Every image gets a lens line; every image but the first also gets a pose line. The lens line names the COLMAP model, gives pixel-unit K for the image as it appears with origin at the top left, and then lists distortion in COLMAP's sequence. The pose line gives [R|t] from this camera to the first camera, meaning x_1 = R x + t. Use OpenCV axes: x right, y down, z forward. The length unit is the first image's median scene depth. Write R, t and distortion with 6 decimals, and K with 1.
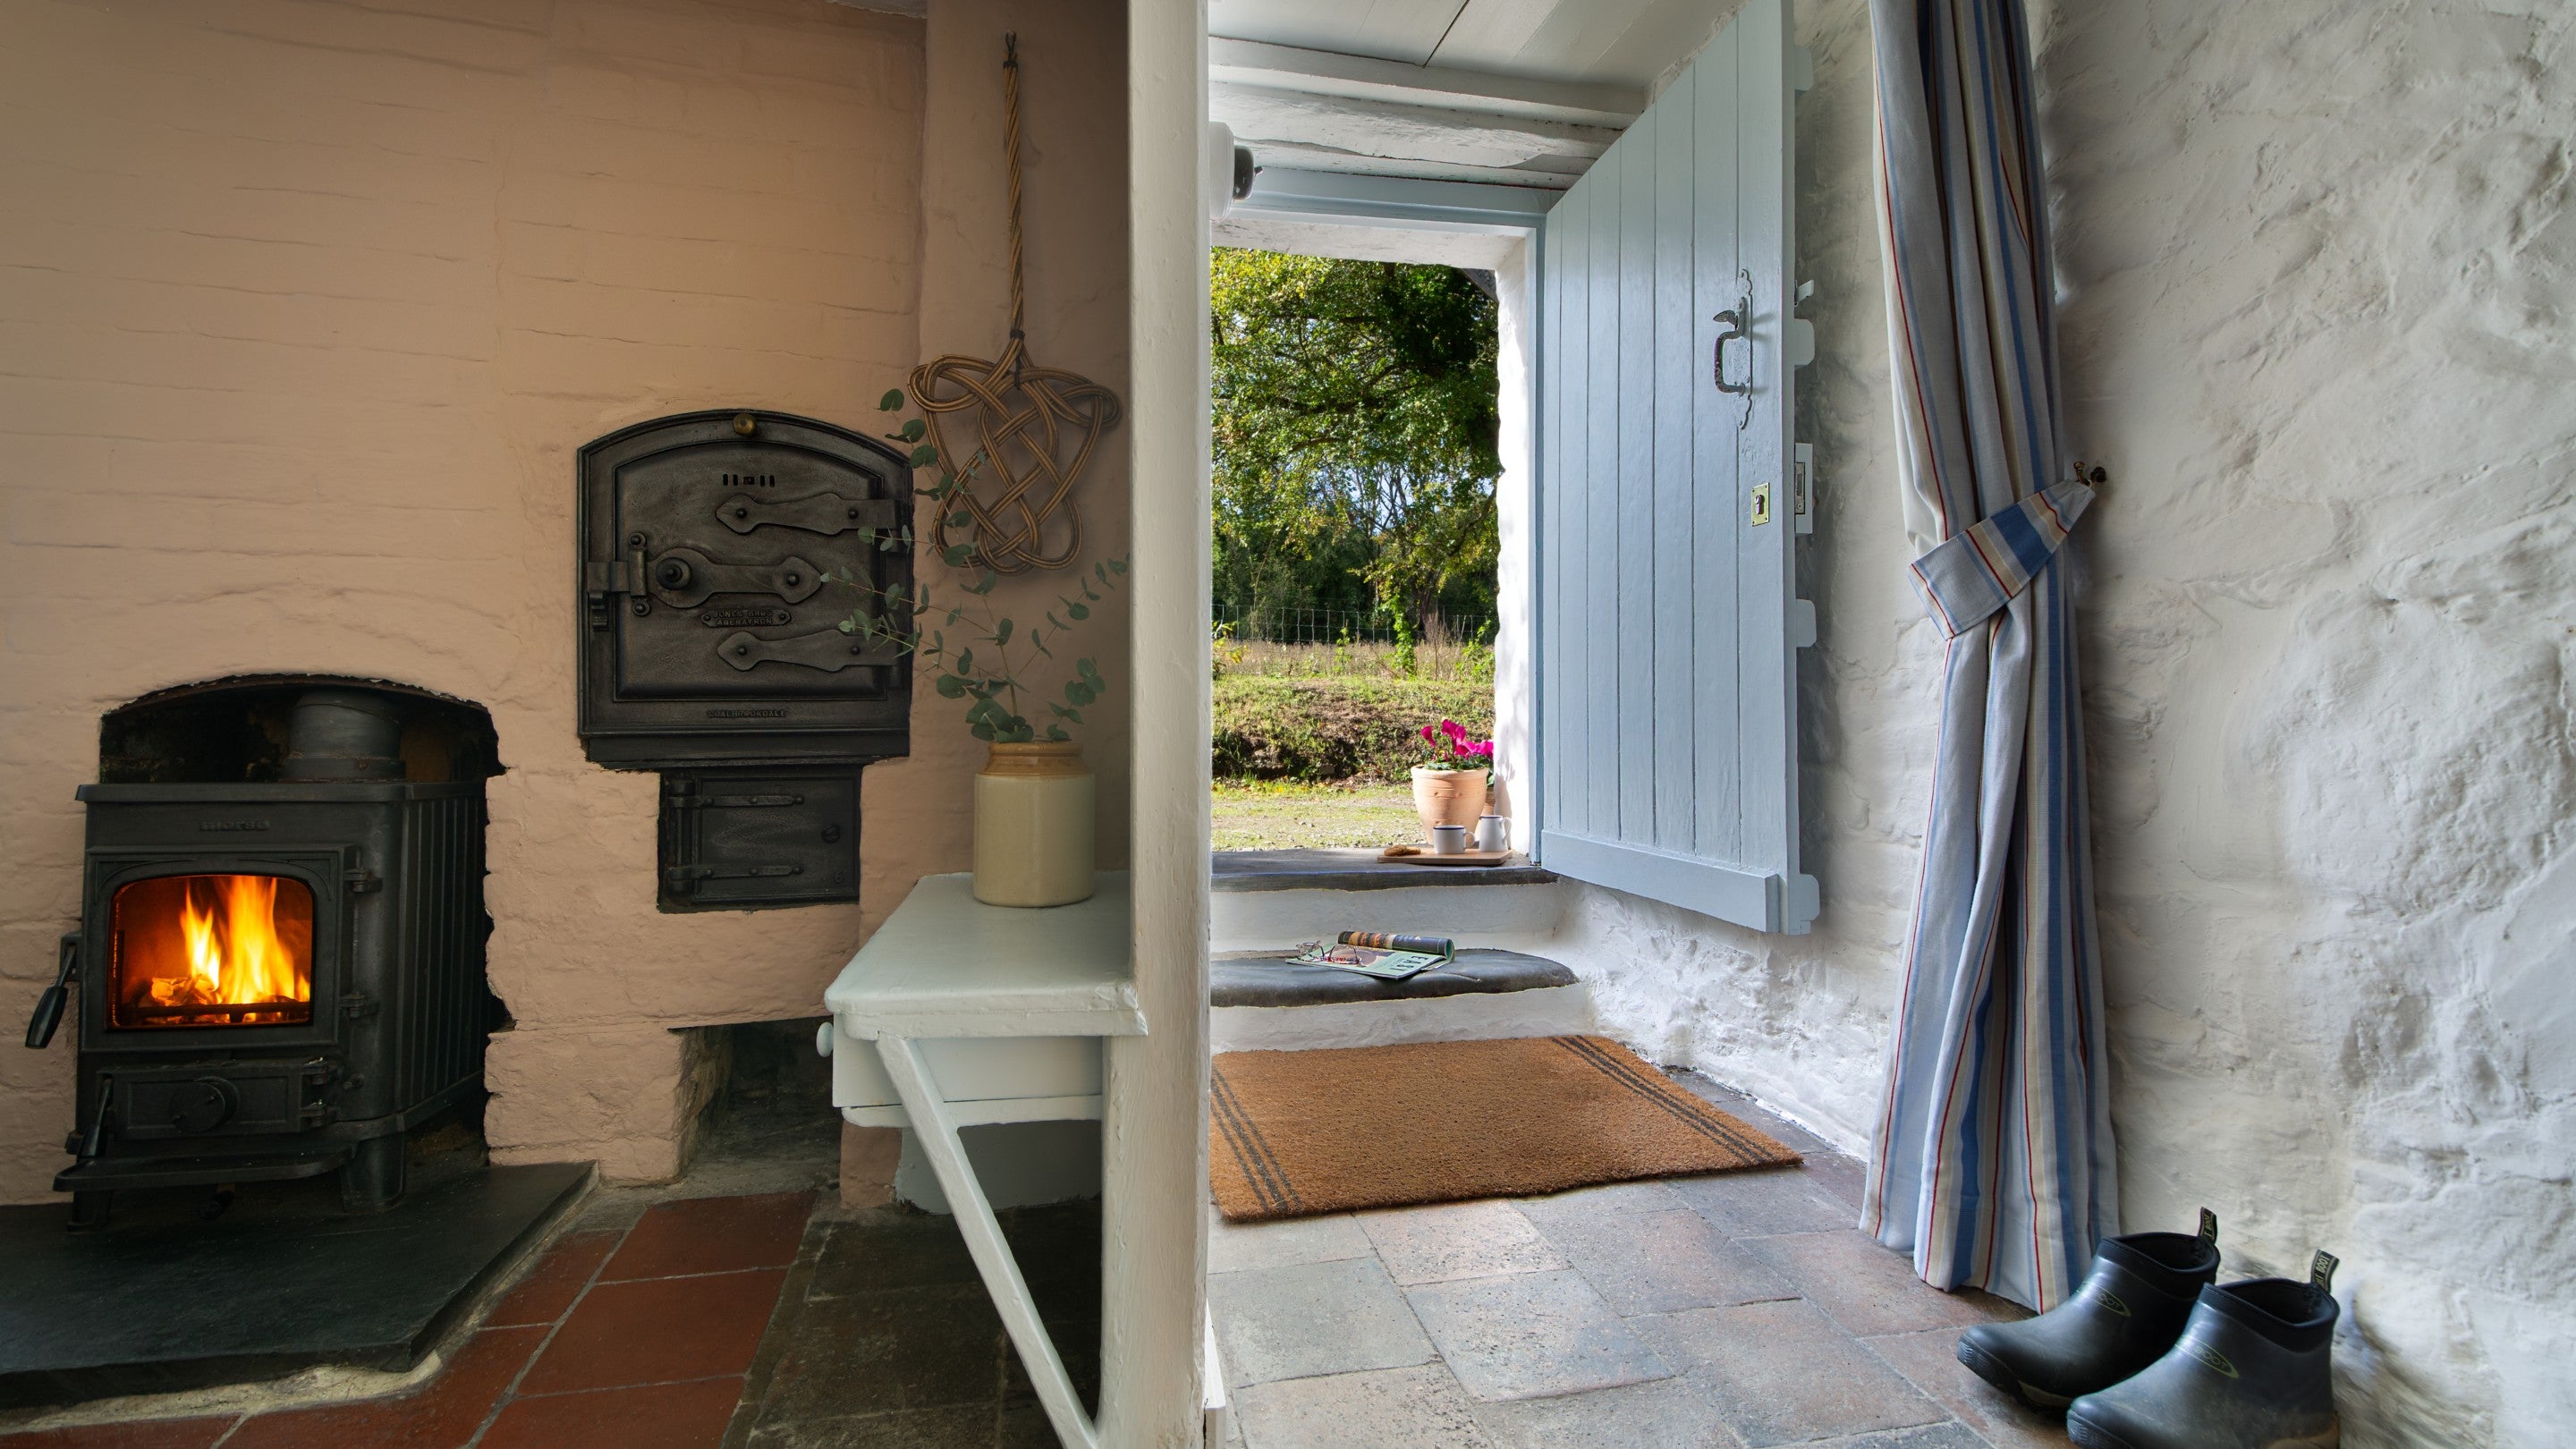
lens RADIAL K [[1086.6, 0, 1269.9], [0, 1086.6, 713.3], [0, 0, 1]] dist [-0.017943, -0.000223]
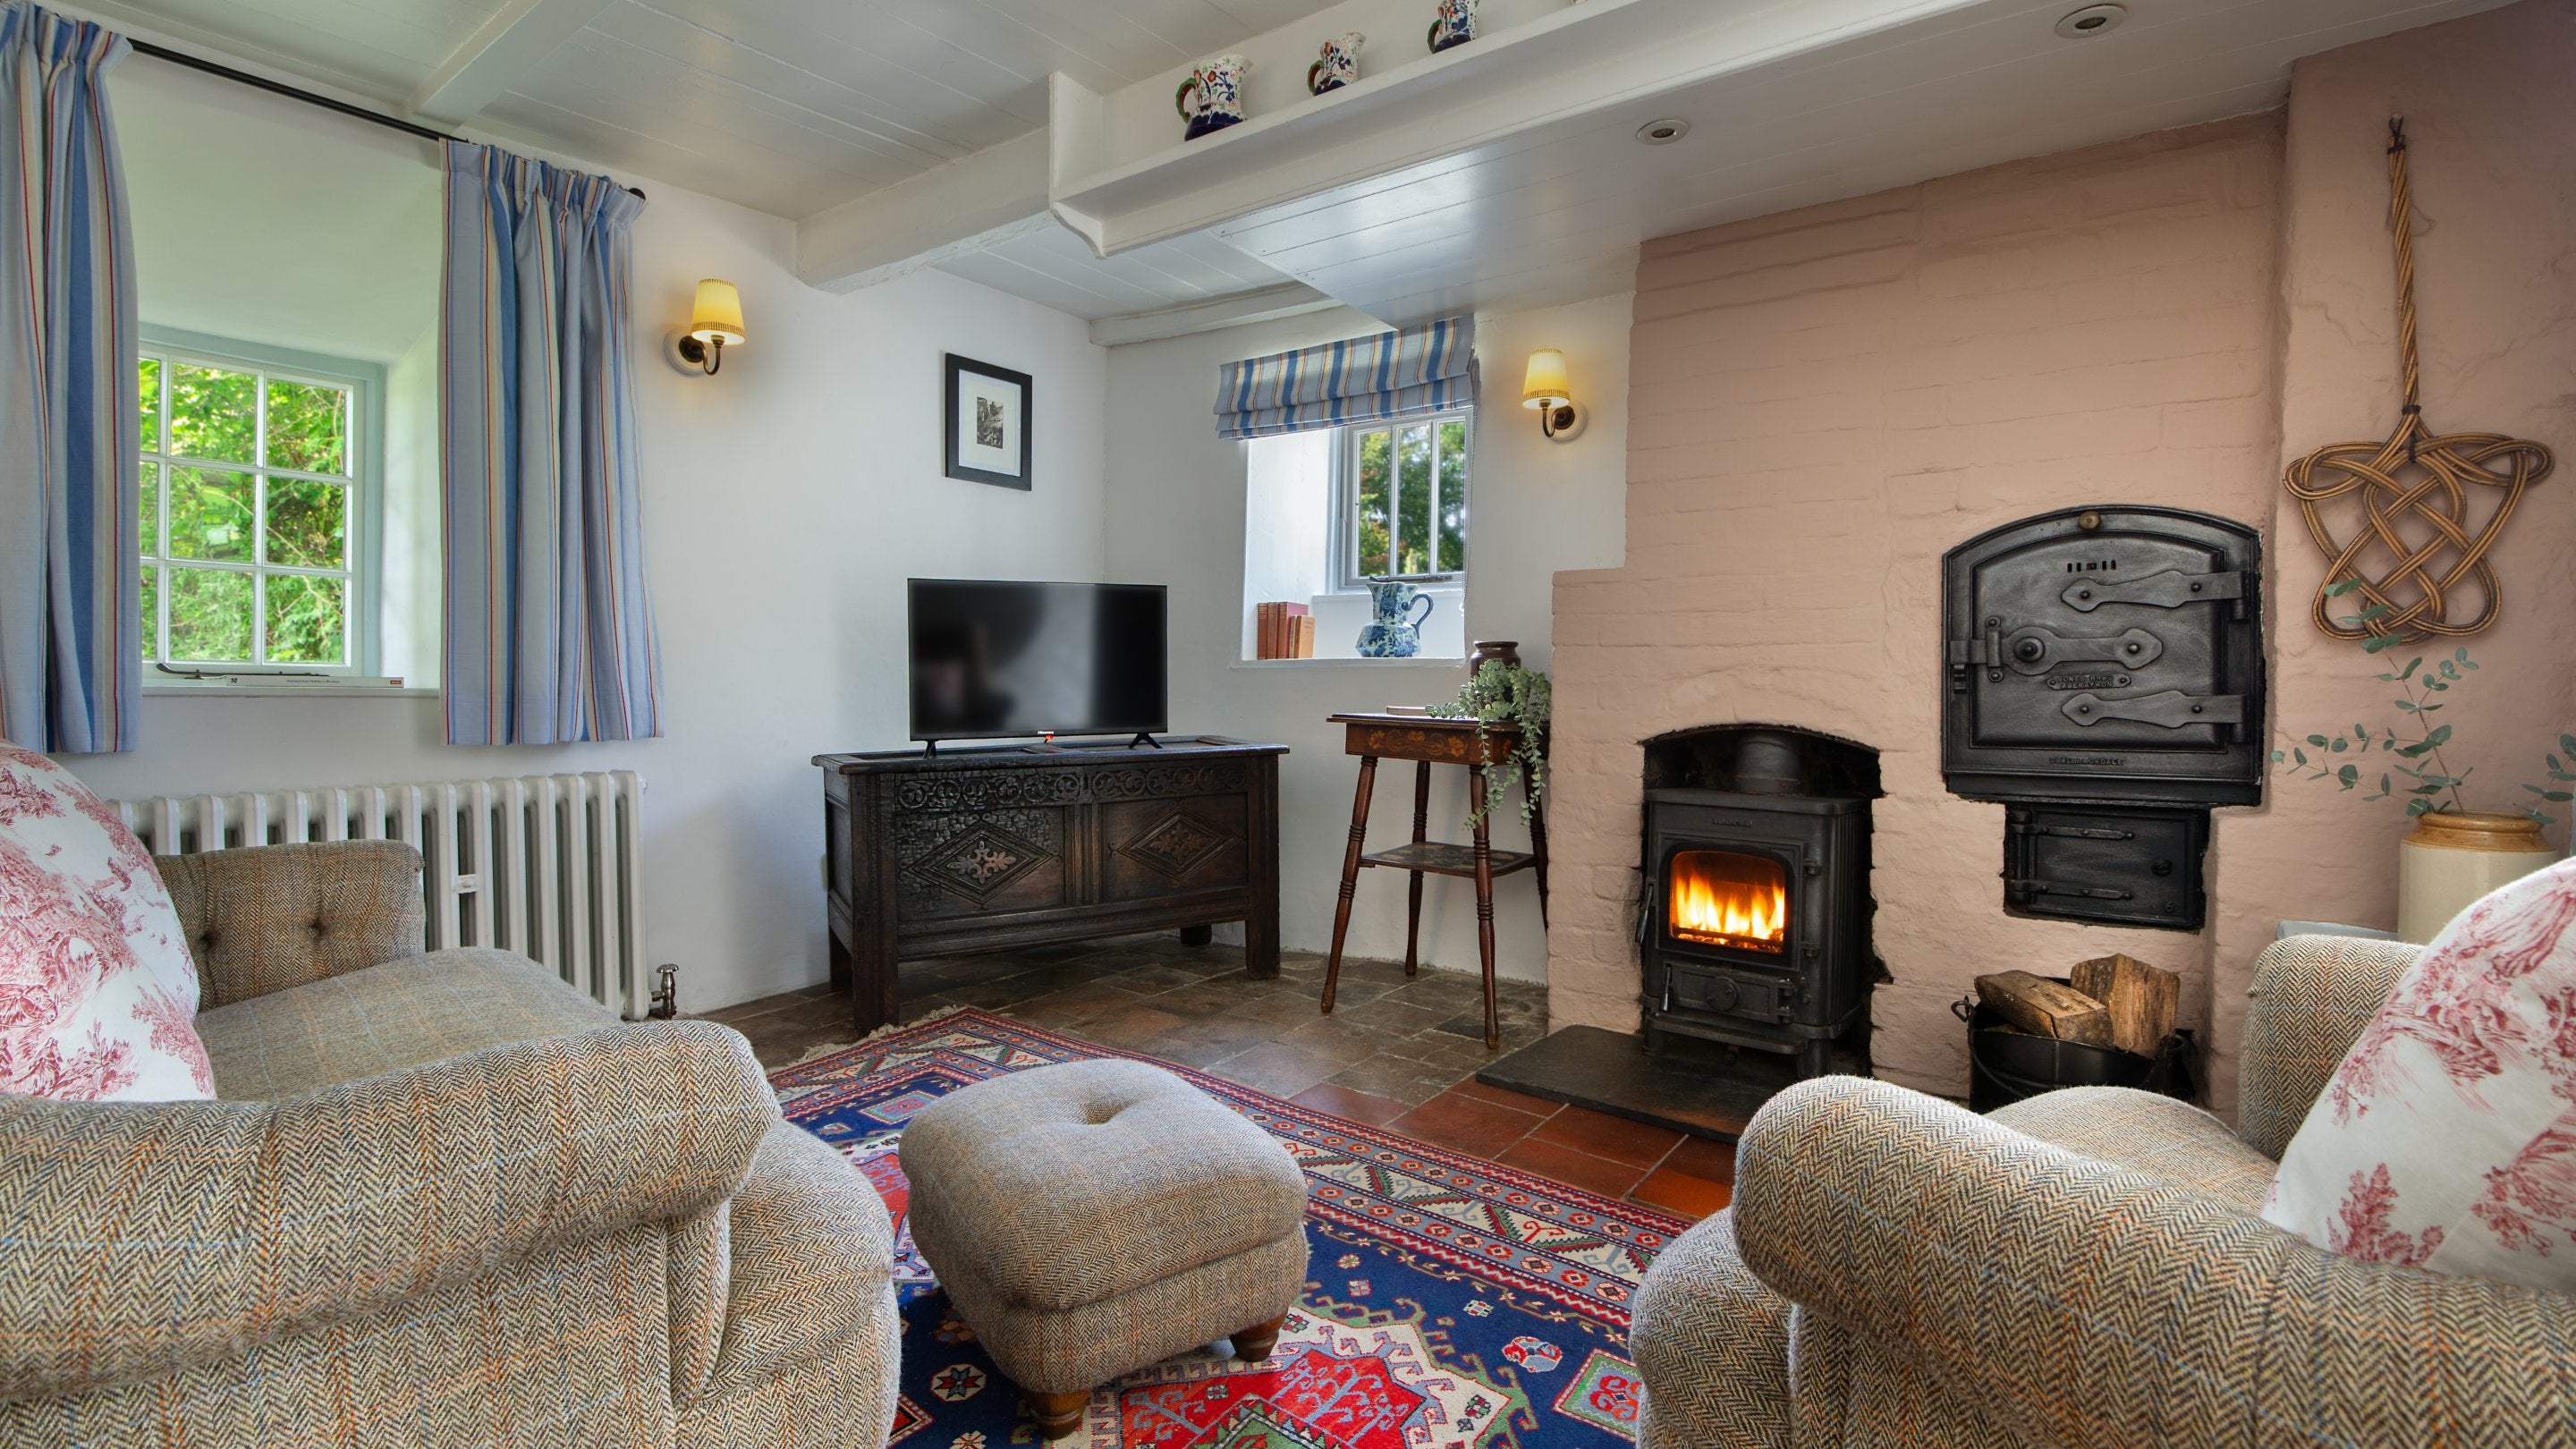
lens RADIAL K [[1086.6, 0, 1300.2], [0, 1086.6, 706.1], [0, 0, 1]] dist [-0.017943, -0.000223]
pose [[0.627633, 0.013840, -0.778386, -0.104533], [-0.006122, 0.999899, 0.012842, -0.072410], [0.778485, -0.003294, 0.627654, -0.441634]]
